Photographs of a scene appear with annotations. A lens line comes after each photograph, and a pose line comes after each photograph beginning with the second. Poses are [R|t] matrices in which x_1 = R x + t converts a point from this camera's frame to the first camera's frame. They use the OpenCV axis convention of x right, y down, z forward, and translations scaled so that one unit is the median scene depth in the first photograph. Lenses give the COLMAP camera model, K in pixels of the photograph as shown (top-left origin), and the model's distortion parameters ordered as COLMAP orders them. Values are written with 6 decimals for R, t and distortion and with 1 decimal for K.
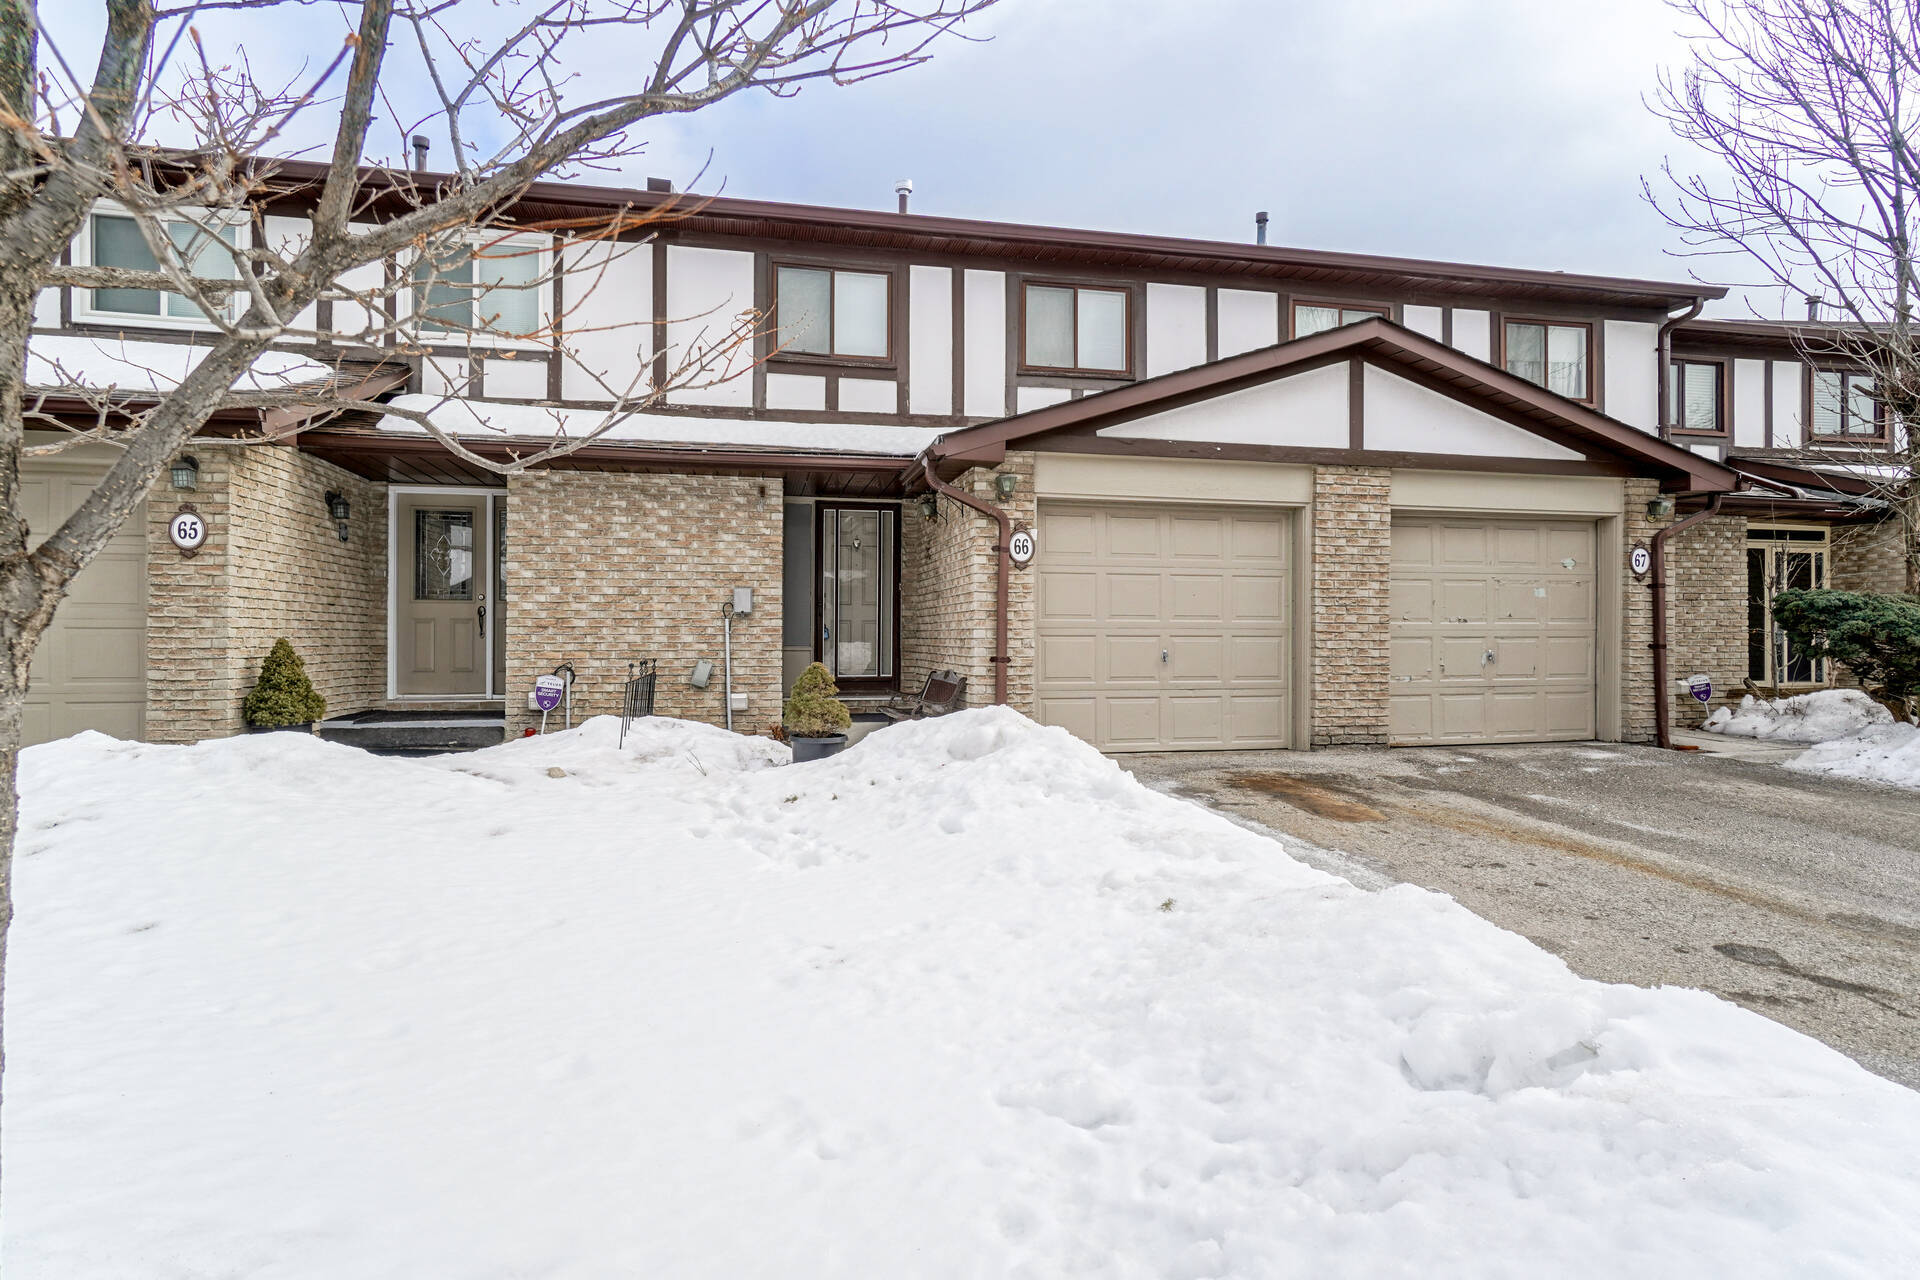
lens RADIAL K [[1011.2, 0, 951.0], [0, 1011.2, 645.5], [0, 0, 1]] dist [-0.031488, 0.026909]
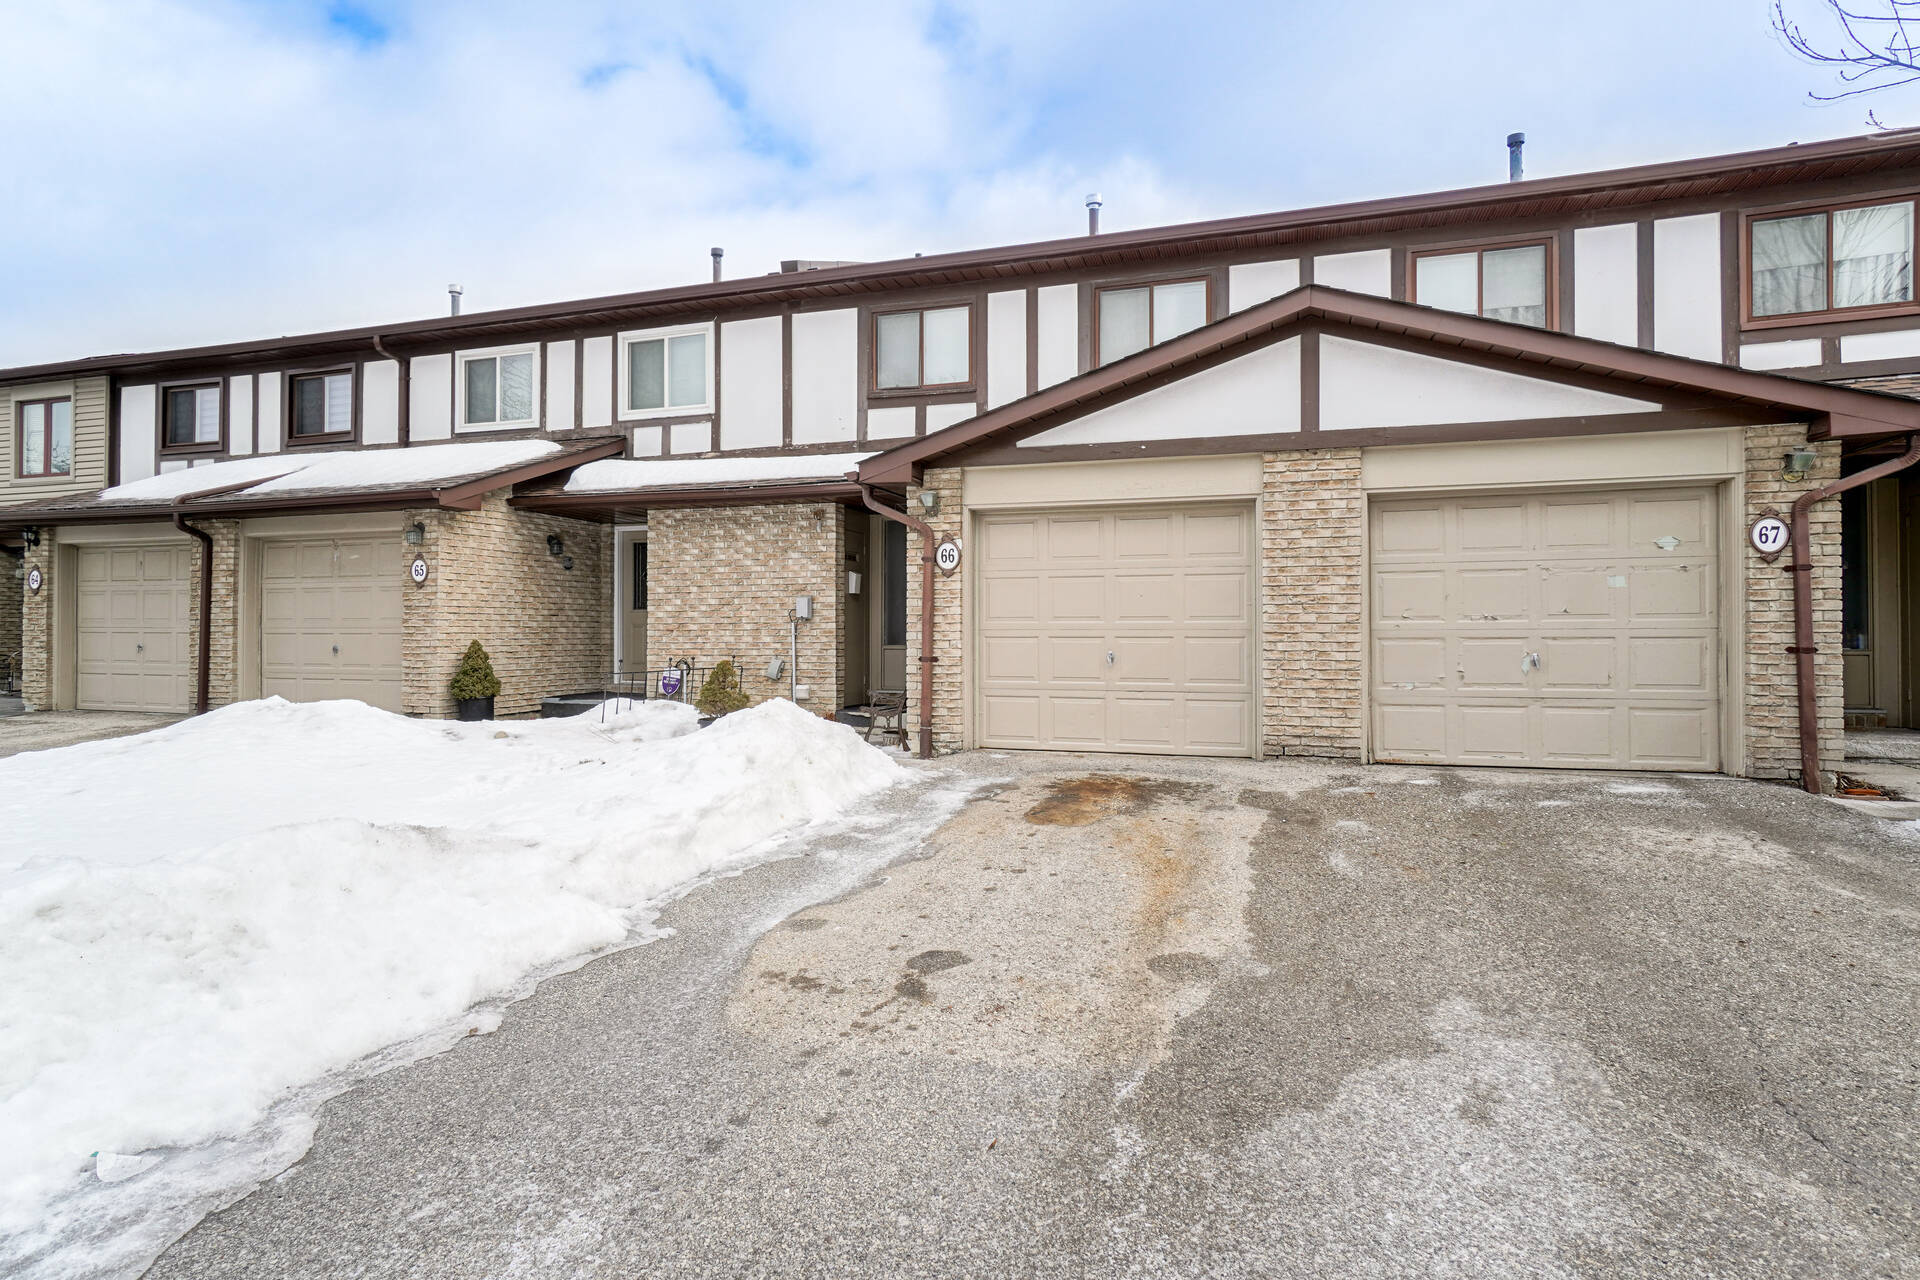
lens RADIAL K [[1013.0, 0, 953.6], [0, 1013.0, 635.9], [0, 0, 1]] dist [-0.032140, 0.028196]
pose [[0.864945, -0.001091, -0.501866, 0.555893], [-0.000690, 0.999994, -0.003362, -0.007010], [0.501866, 0.003254, 0.864939, 0.051451]]
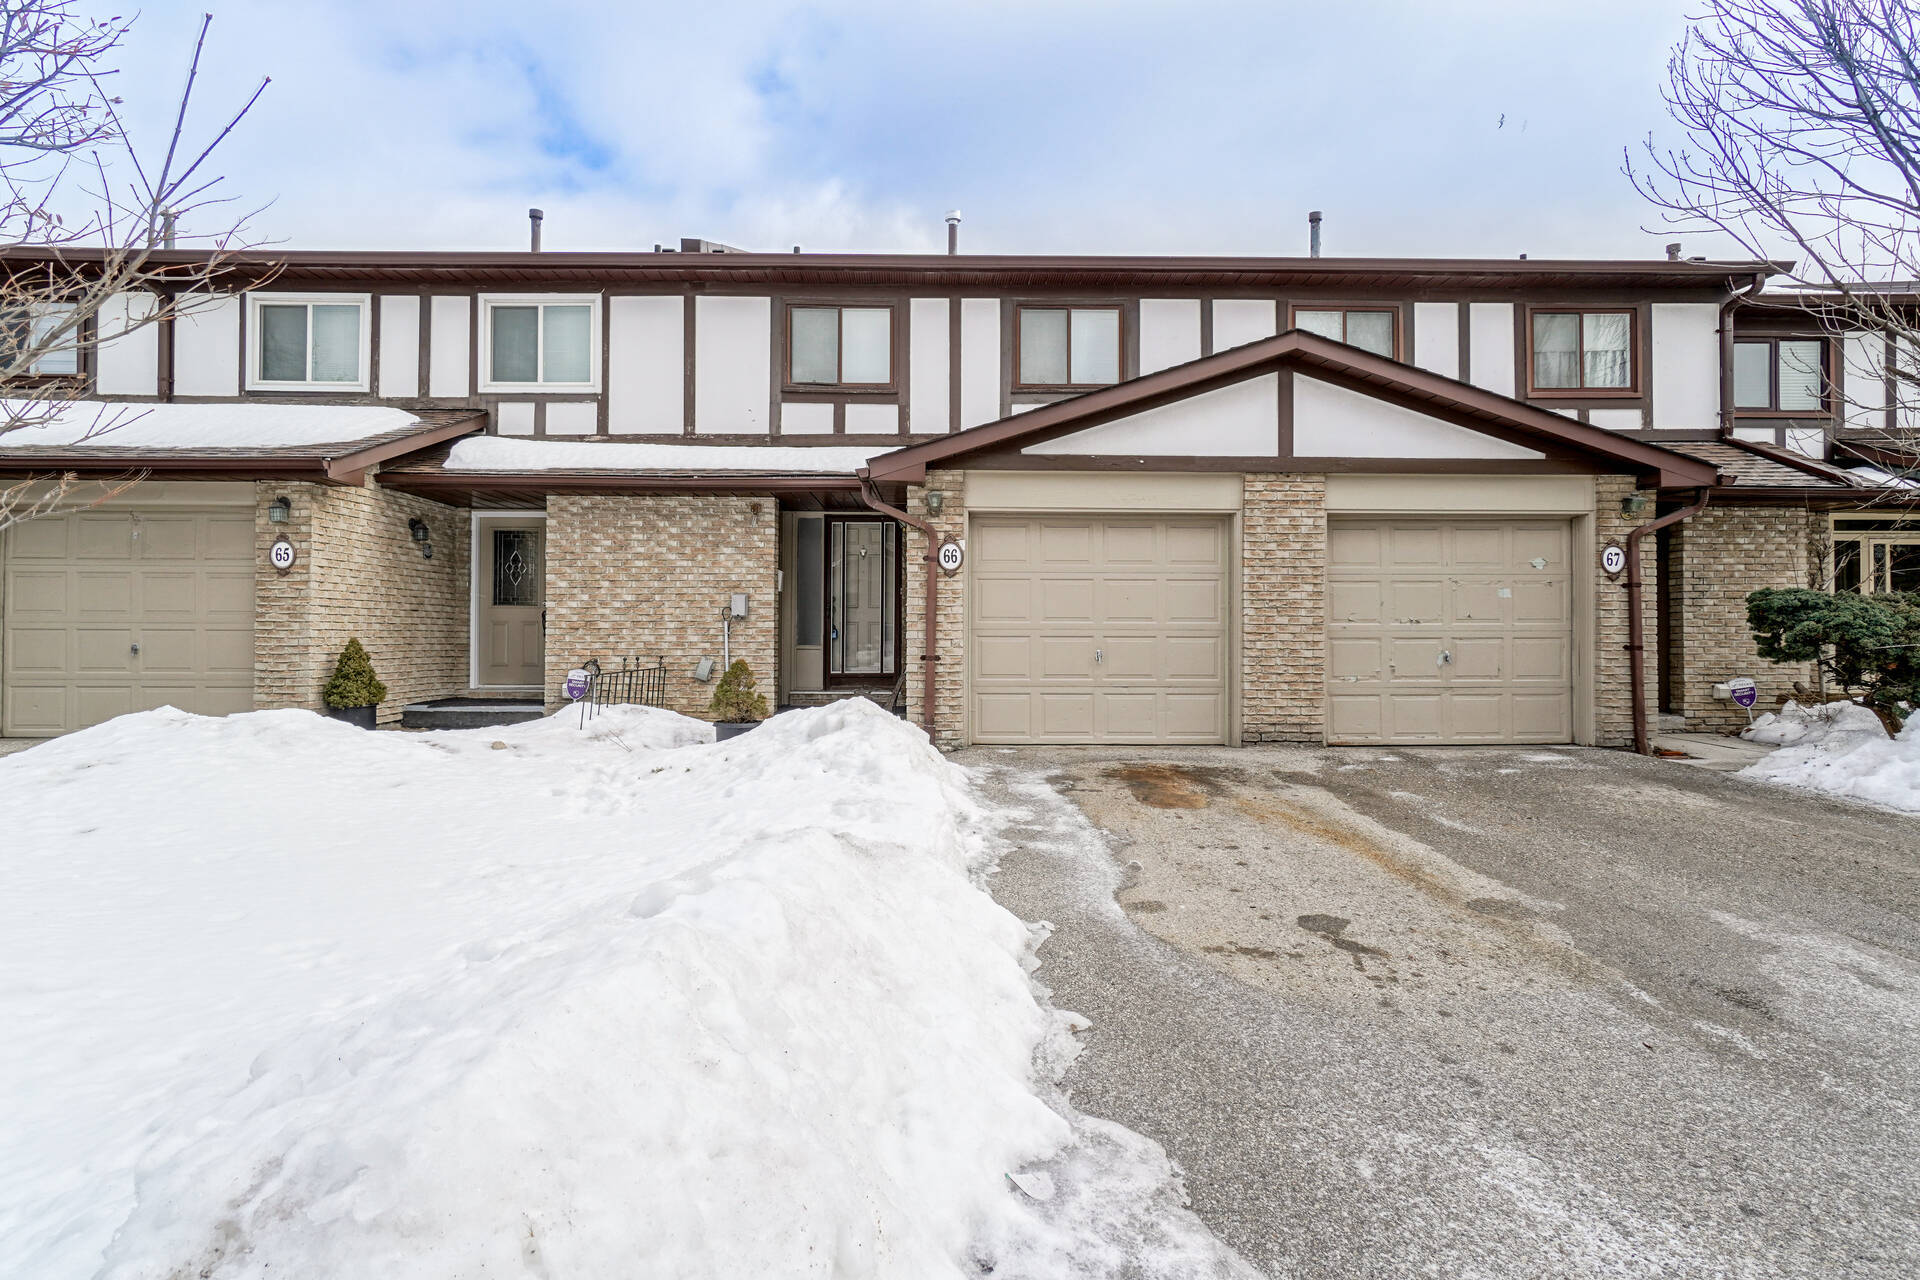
lens RADIAL K [[1013.0, 0, 953.6], [0, 1013.0, 635.9], [0, 0, 1]] dist [-0.032140, 0.028196]
pose [[0.981464, 0.000883, -0.191642, 0.255144], [-0.002412, 0.999967, -0.007749, -0.001599], [0.191629, 0.008068, 0.981434, -0.080003]]
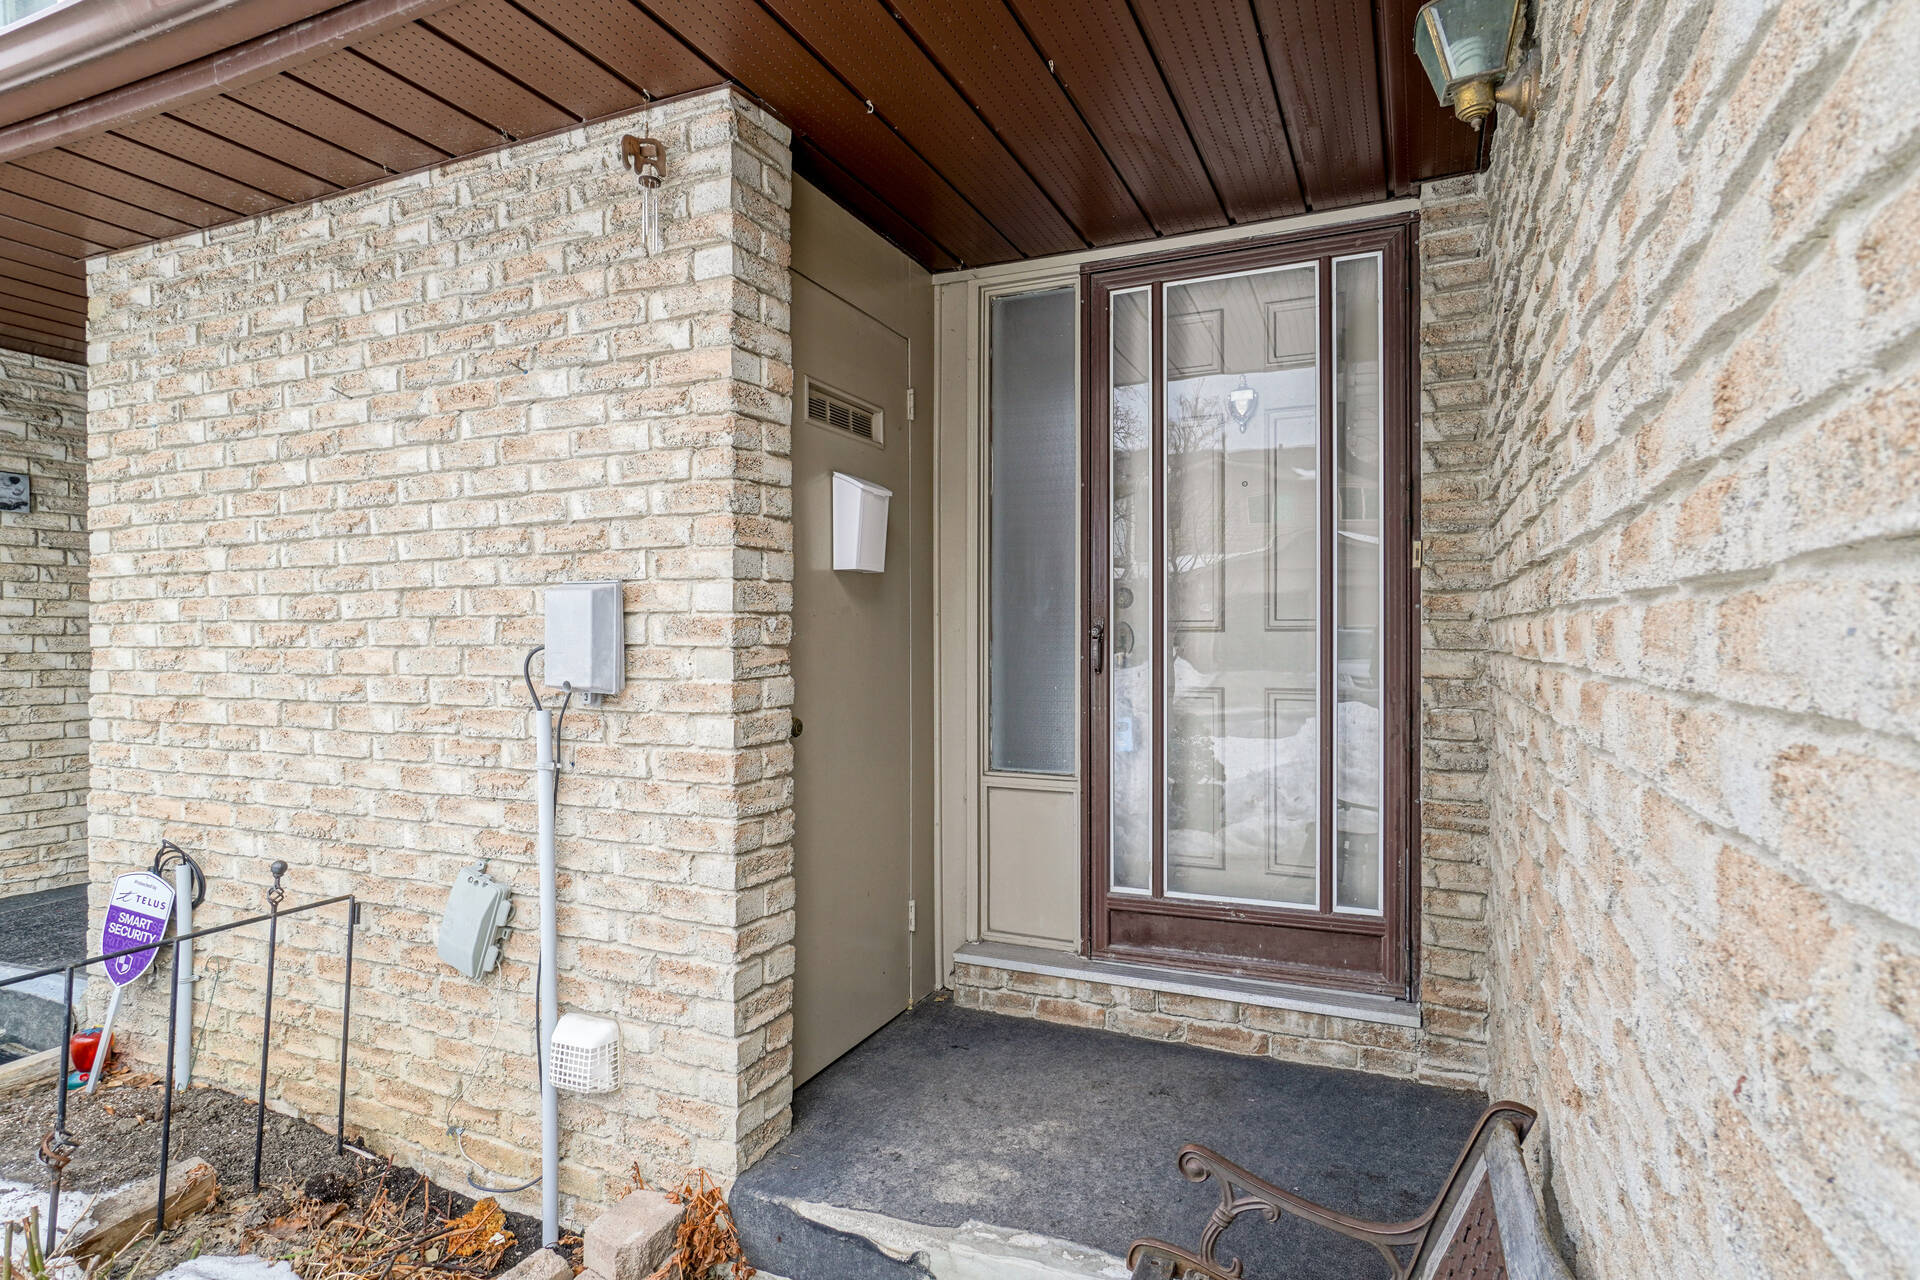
lens RADIAL K [[1013.0, 0, 953.6], [0, 1013.0, 635.9], [0, 0, 1]] dist [-0.032140, 0.028196]
pose [[0.806908, -0.003132, -0.590668, 0.005047], [0.001546, 0.999994, -0.003190, -0.044330], [0.590675, 0.001661, 0.806908, 0.868869]]
